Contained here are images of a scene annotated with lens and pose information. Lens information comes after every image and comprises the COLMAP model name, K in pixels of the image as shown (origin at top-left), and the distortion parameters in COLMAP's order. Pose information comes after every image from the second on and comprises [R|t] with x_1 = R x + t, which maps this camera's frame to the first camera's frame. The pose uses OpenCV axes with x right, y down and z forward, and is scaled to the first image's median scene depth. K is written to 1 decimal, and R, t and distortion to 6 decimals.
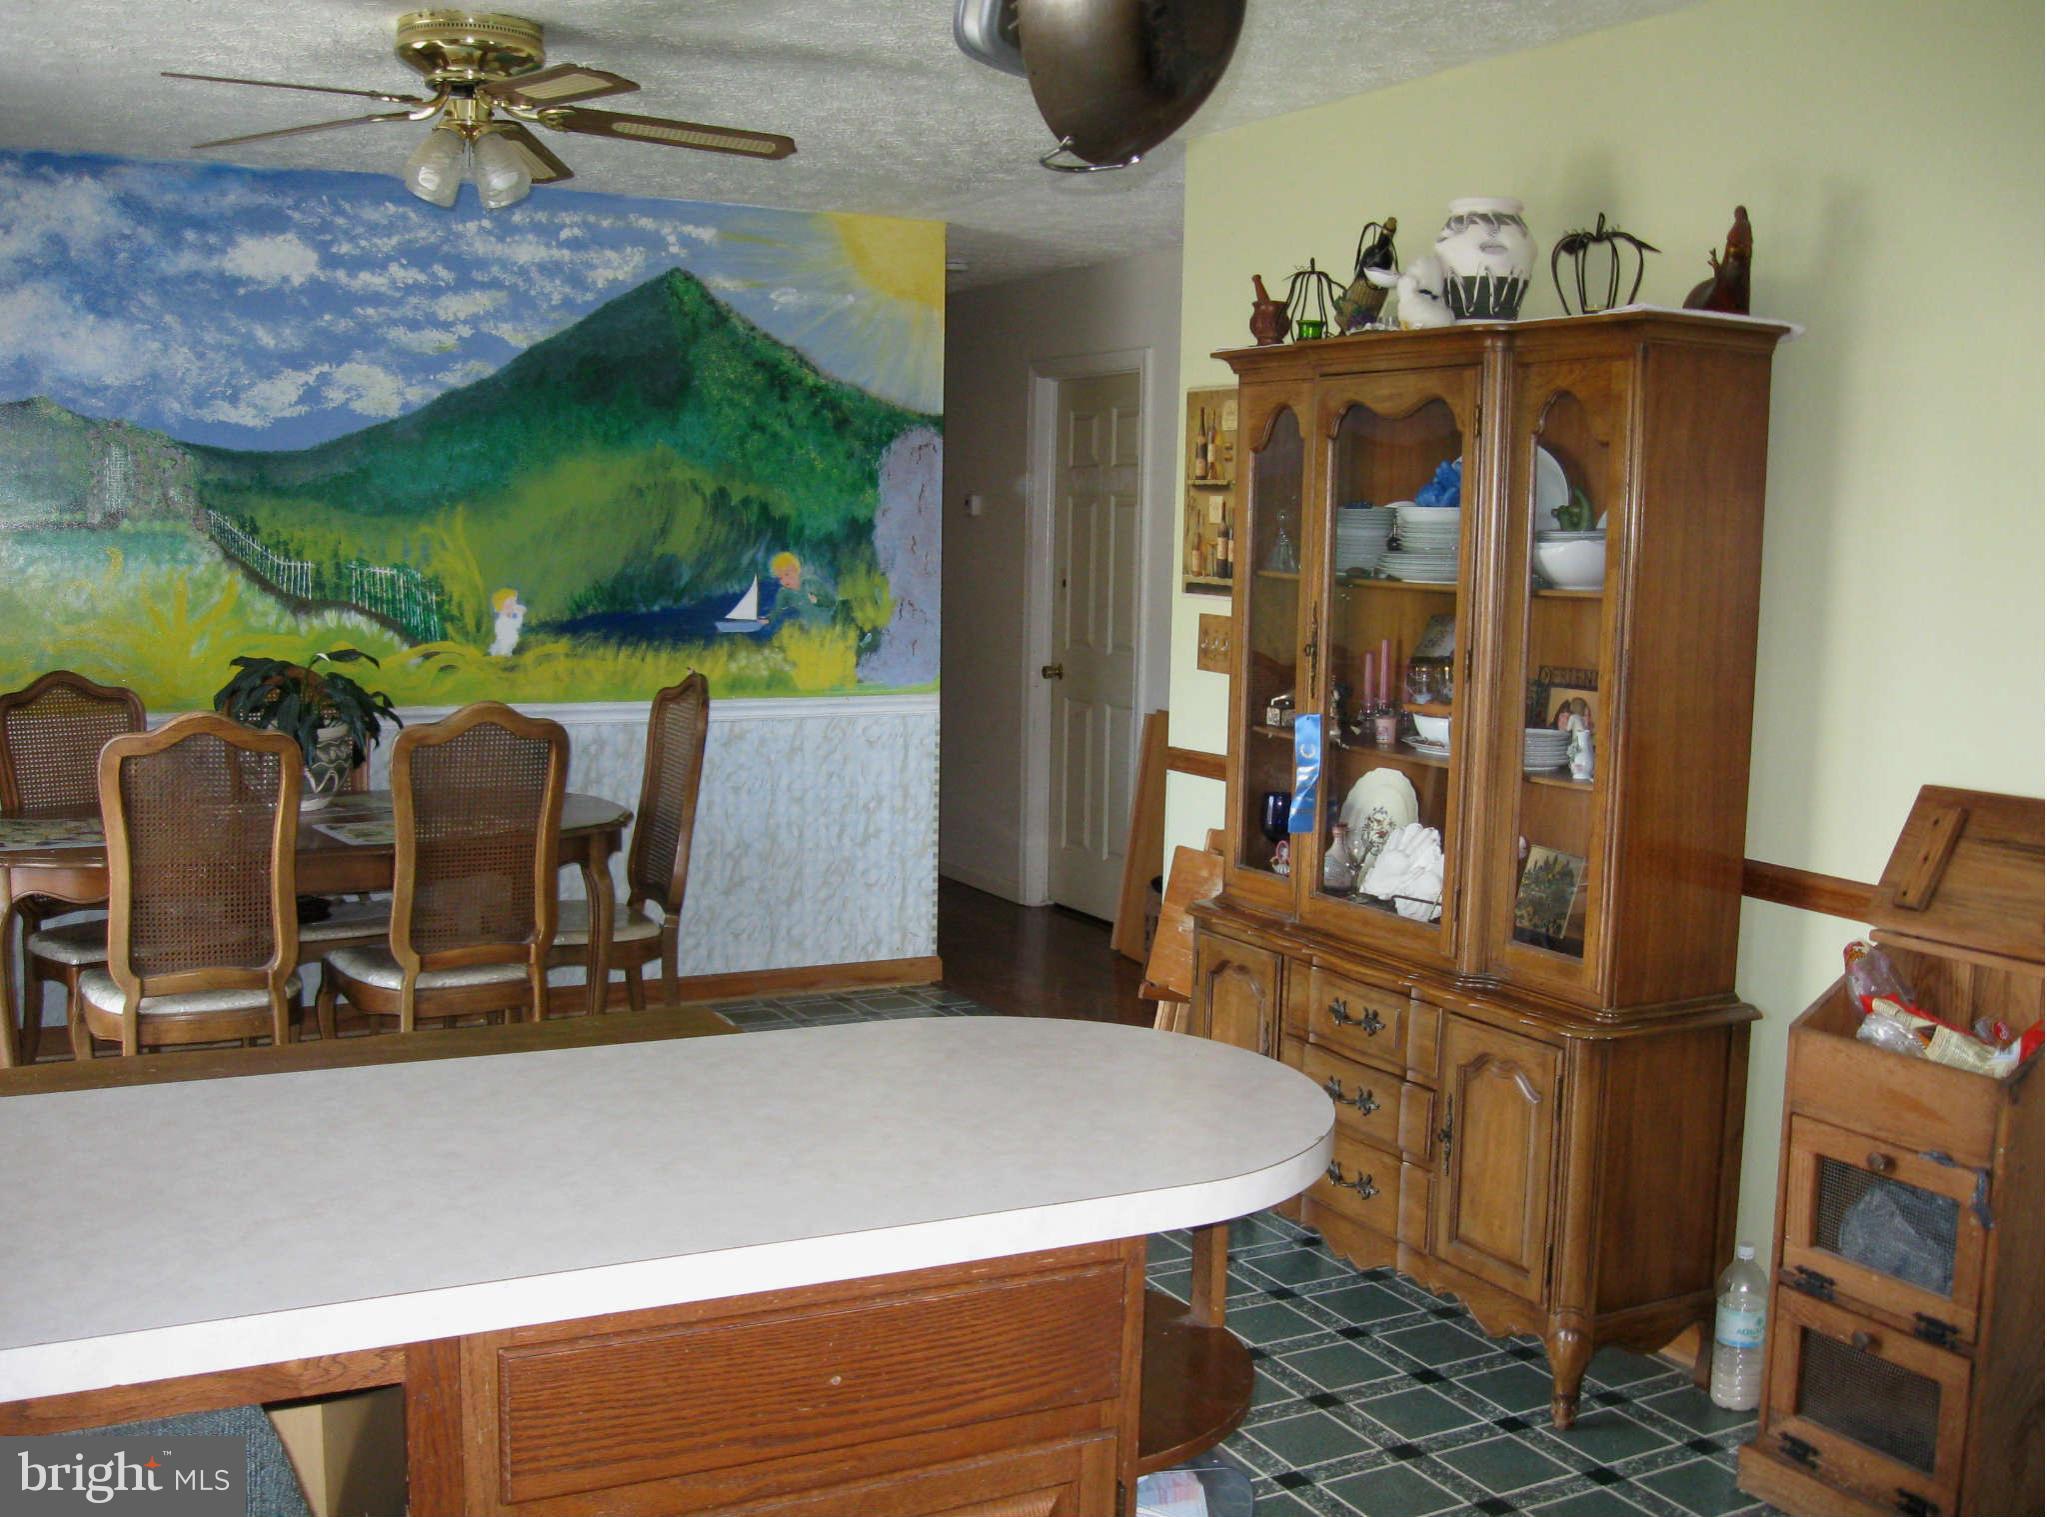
lens RADIAL K [[2104.9, 0, 1050.2], [0, 2104.9, 845.1], [0, 0, 1]] dist [-0.147555, 0.084504]
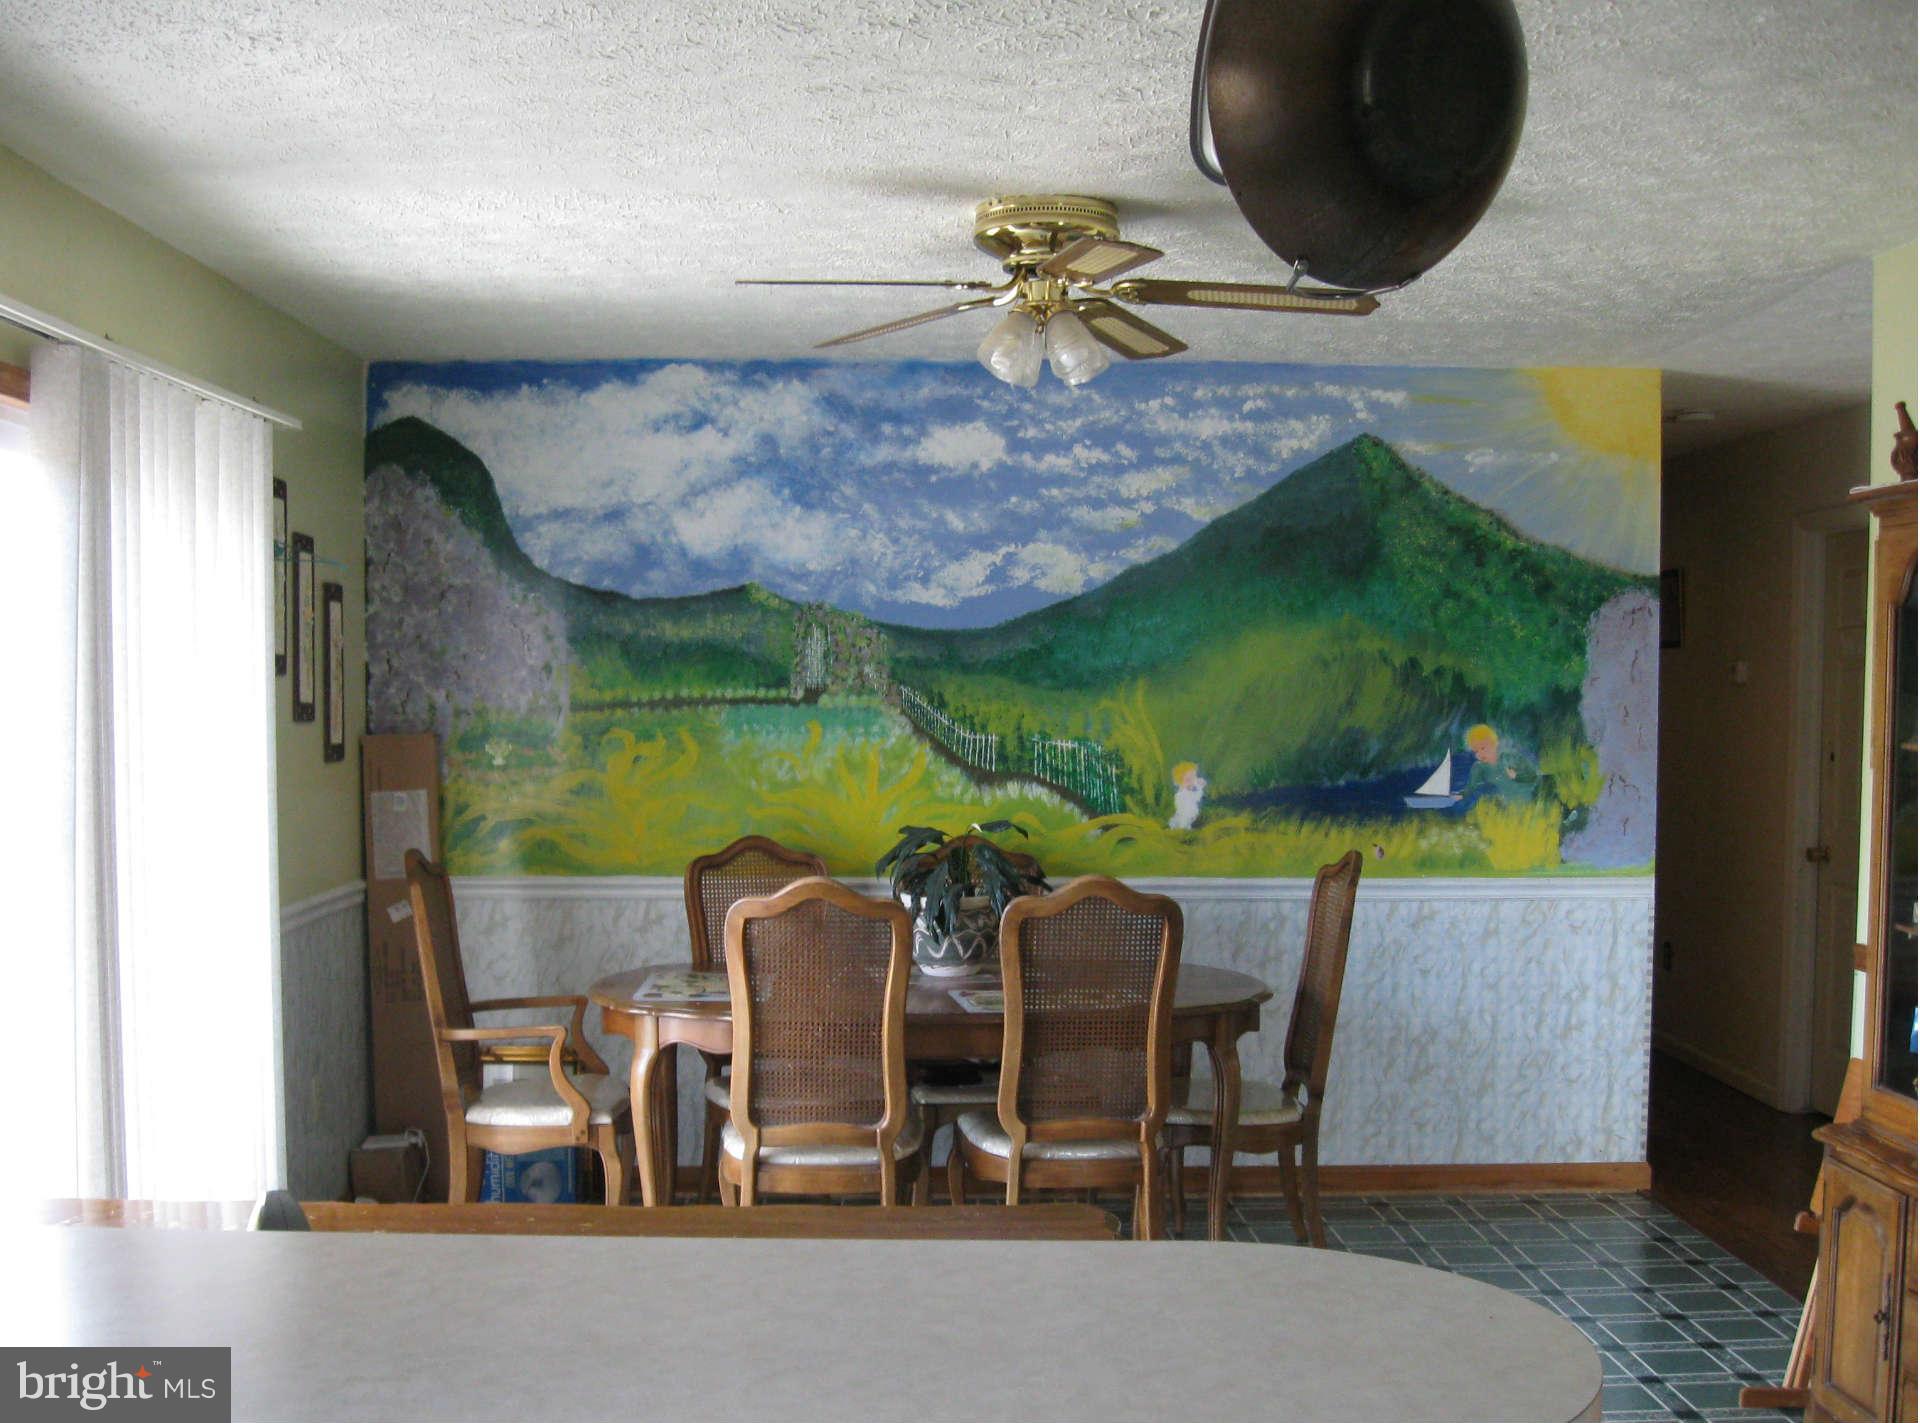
lens RADIAL K [[2100.2, 0, 958.5], [0, 2100.2, 853.1], [0, 0, 1]] dist [-0.125126, 0.021741]
pose [[0.885418, 0.015587, -0.464535, 0.111424], [-0.051390, 0.996593, -0.064513, -0.009221], [0.461947, 0.080993, 0.883202, 0.065093]]
